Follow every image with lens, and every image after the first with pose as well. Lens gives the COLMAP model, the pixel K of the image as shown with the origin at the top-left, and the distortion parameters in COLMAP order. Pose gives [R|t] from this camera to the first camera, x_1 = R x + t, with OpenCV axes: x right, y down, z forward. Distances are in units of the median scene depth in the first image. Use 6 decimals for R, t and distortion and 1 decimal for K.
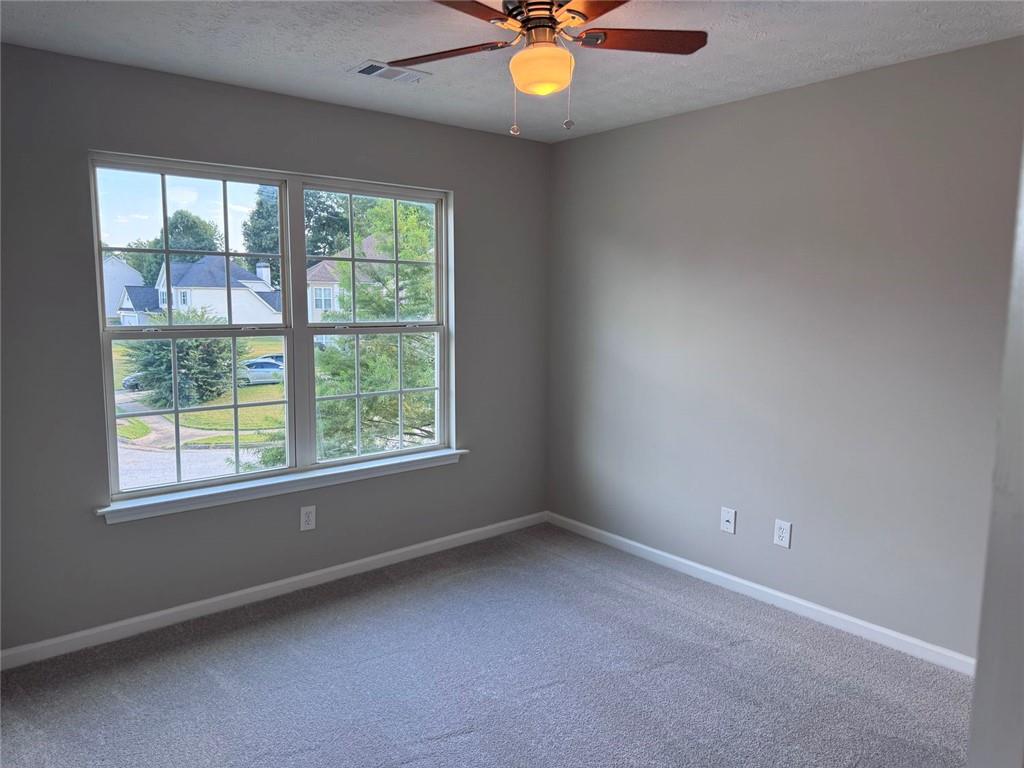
lens RADIAL K [[692.8, 0, 512.0], [0, 692.8, 384.0], [0, 0, 1]] dist [0.018519, 0.001010]
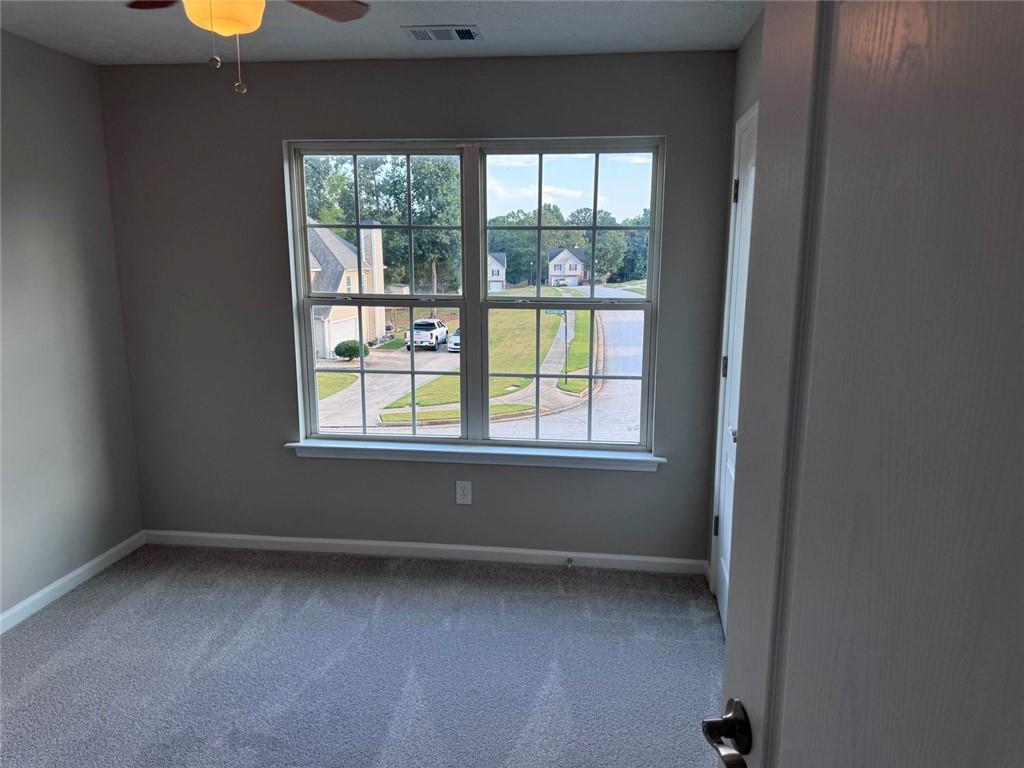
lens RADIAL K [[692.8, 0, 512.0], [0, 692.8, 384.0], [0, 0, 1]] dist [0.018519, 0.001010]
pose [[0.681162, 0.118598, -0.722463, 0.427021], [-0.089922, 0.992873, 0.078207, -0.042124], [0.726589, 0.011694, 0.686972, 0.350155]]
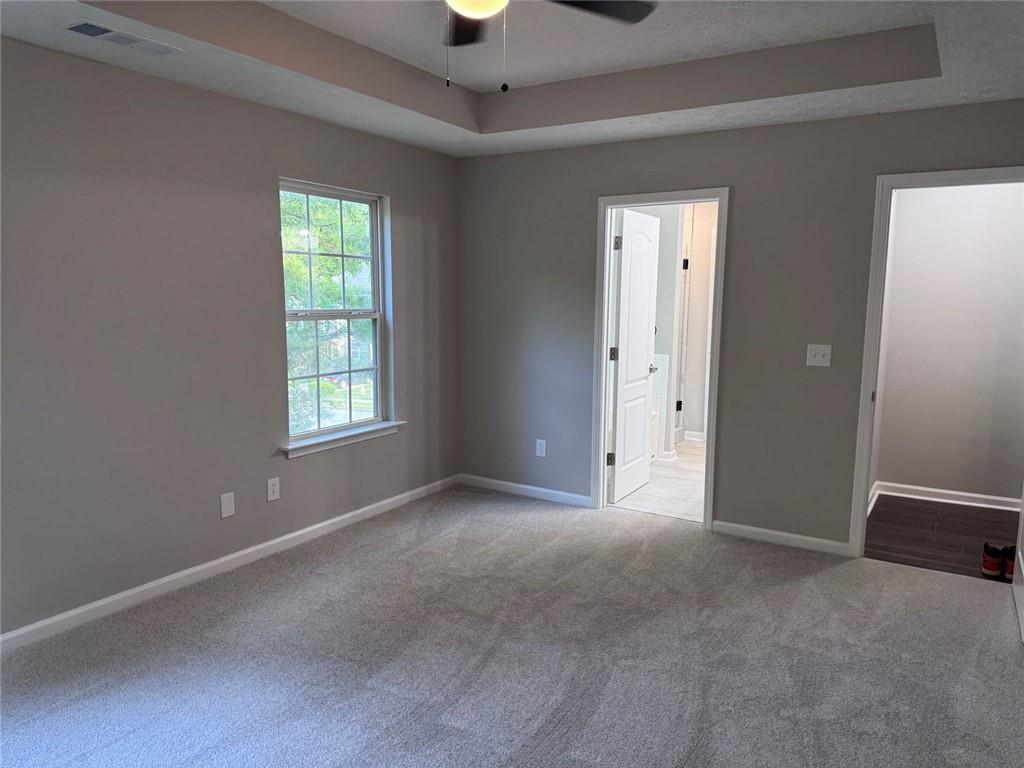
lens RADIAL K [[714.7, 0, 535.4], [0, 714.7, 386.1], [0, 0, 1]] dist [0.051173, -0.004549]
pose [[0.947994, -0.046647, 0.314852, -0.255896], [0.042065, 0.998887, 0.021336, 0.023674], [-0.315496, -0.006982, 0.948901, -0.211767]]
